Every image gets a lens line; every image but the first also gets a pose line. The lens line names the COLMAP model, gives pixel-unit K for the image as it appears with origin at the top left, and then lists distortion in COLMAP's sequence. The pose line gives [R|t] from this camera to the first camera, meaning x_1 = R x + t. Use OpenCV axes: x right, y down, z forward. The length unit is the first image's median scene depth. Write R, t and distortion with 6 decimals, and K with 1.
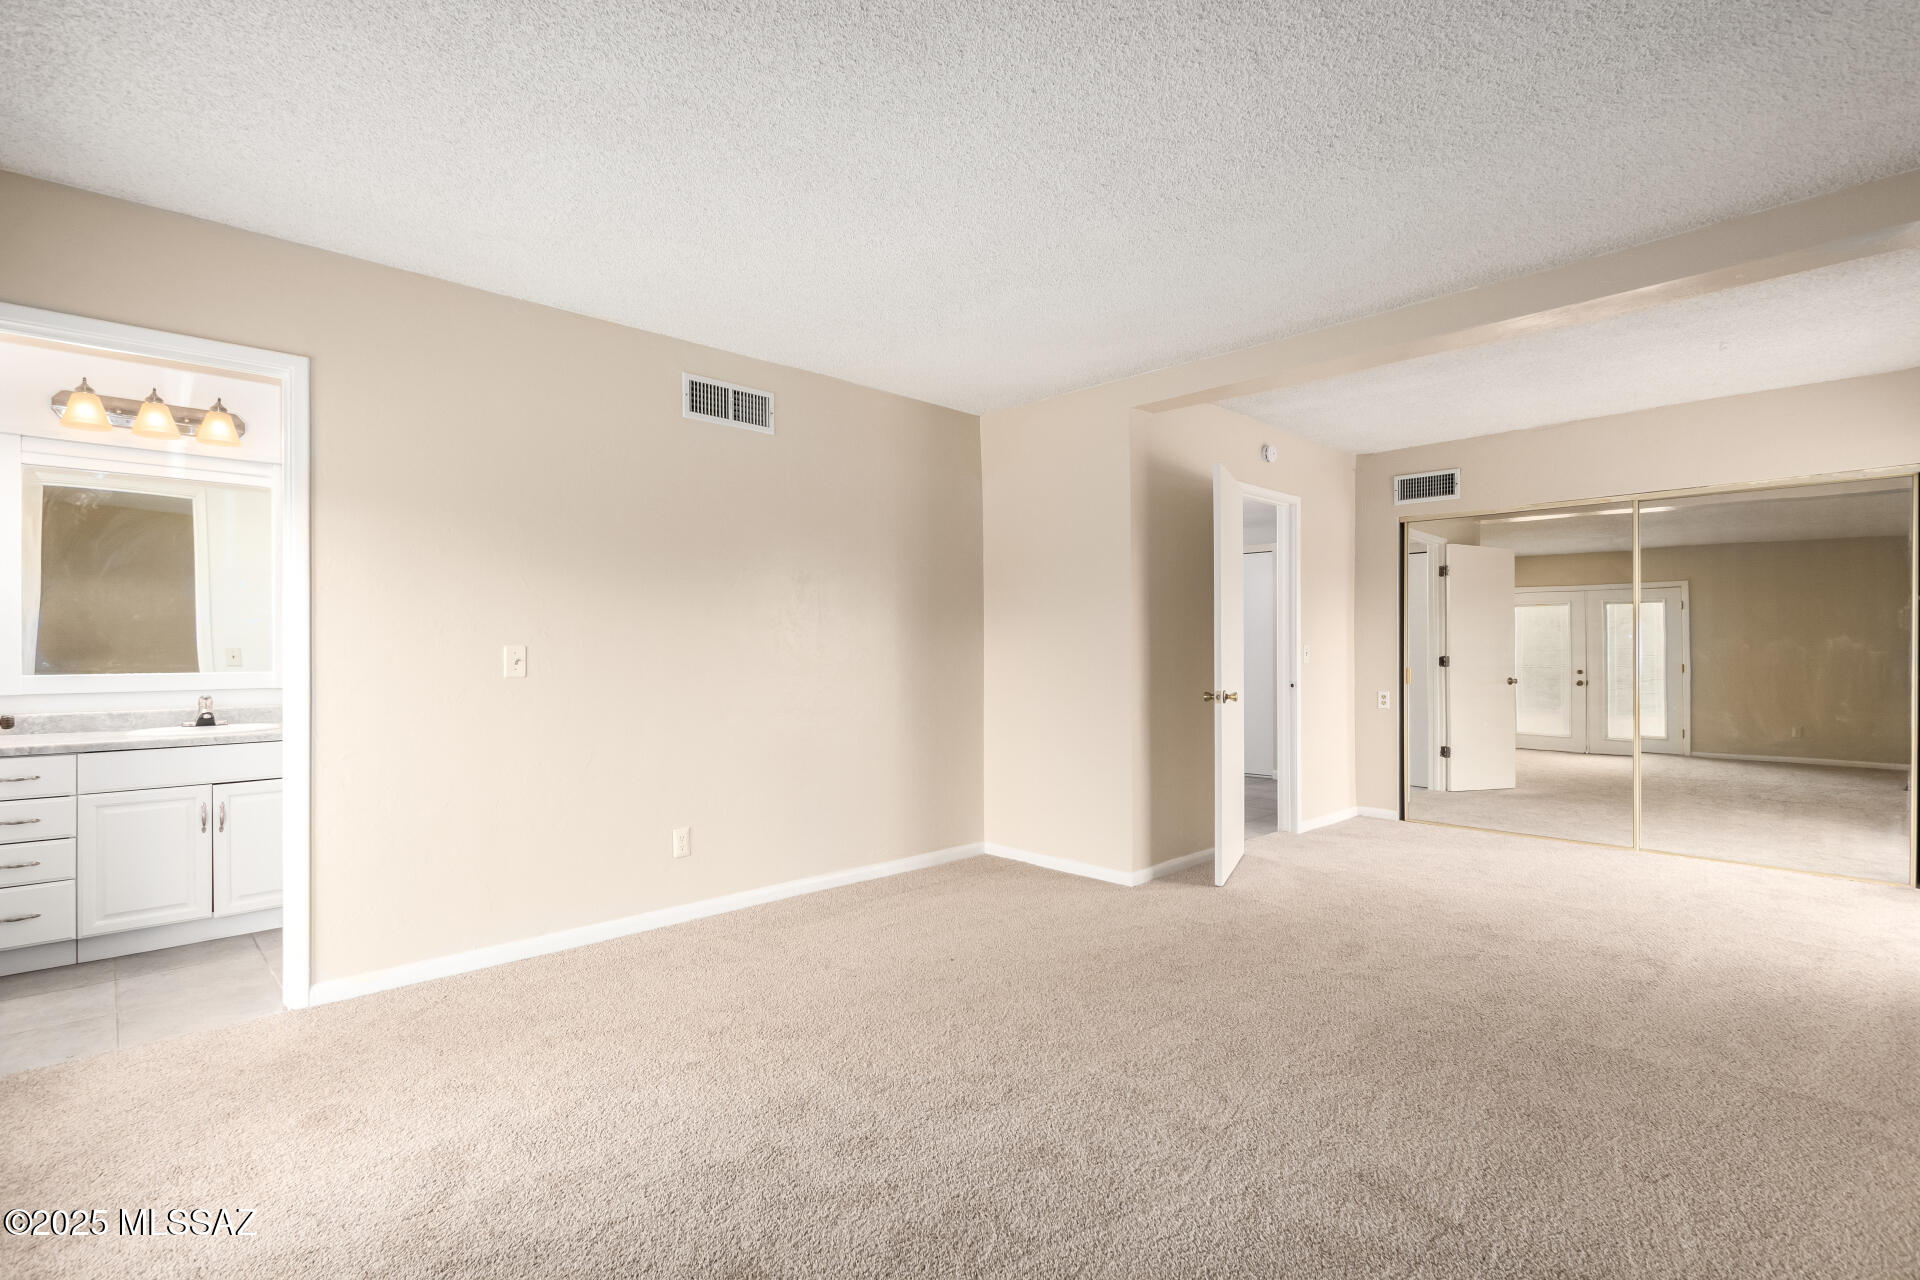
lens RADIAL K [[884.7, 0, 956.0], [0, 884.7, 642.2], [0, 0, 1]] dist [0.010241, 0.000155]
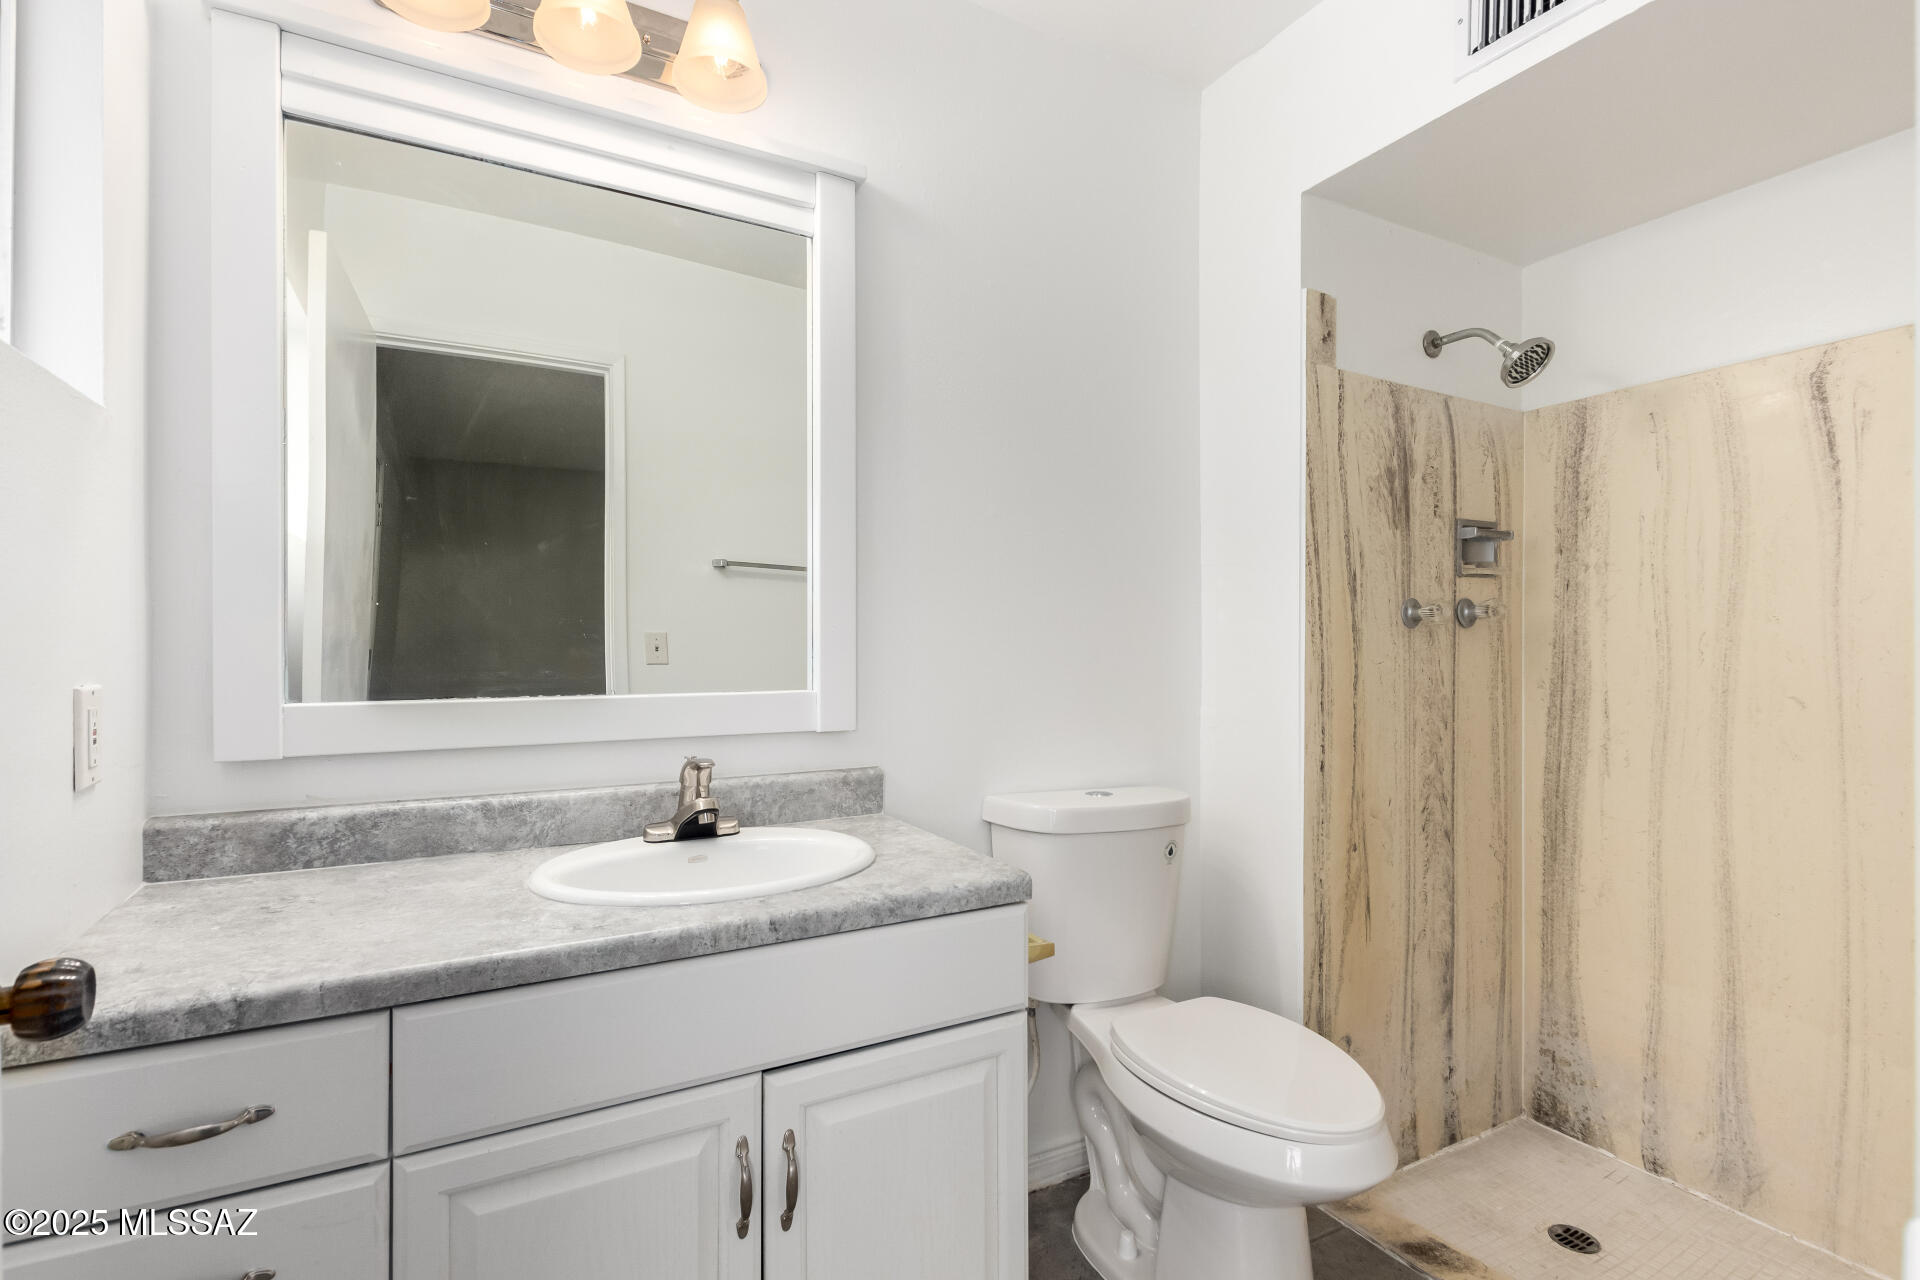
lens RADIAL K [[884.7, 0, 956.0], [0, 884.7, 642.2], [0, 0, 1]] dist [0.010241, 0.000155]
pose [[0.965992, 0.003386, -0.258551, -0.681768], [-0.002593, 0.999991, 0.003406, 0.011368], [0.258560, -0.002620, 0.965992, 0.713643]]
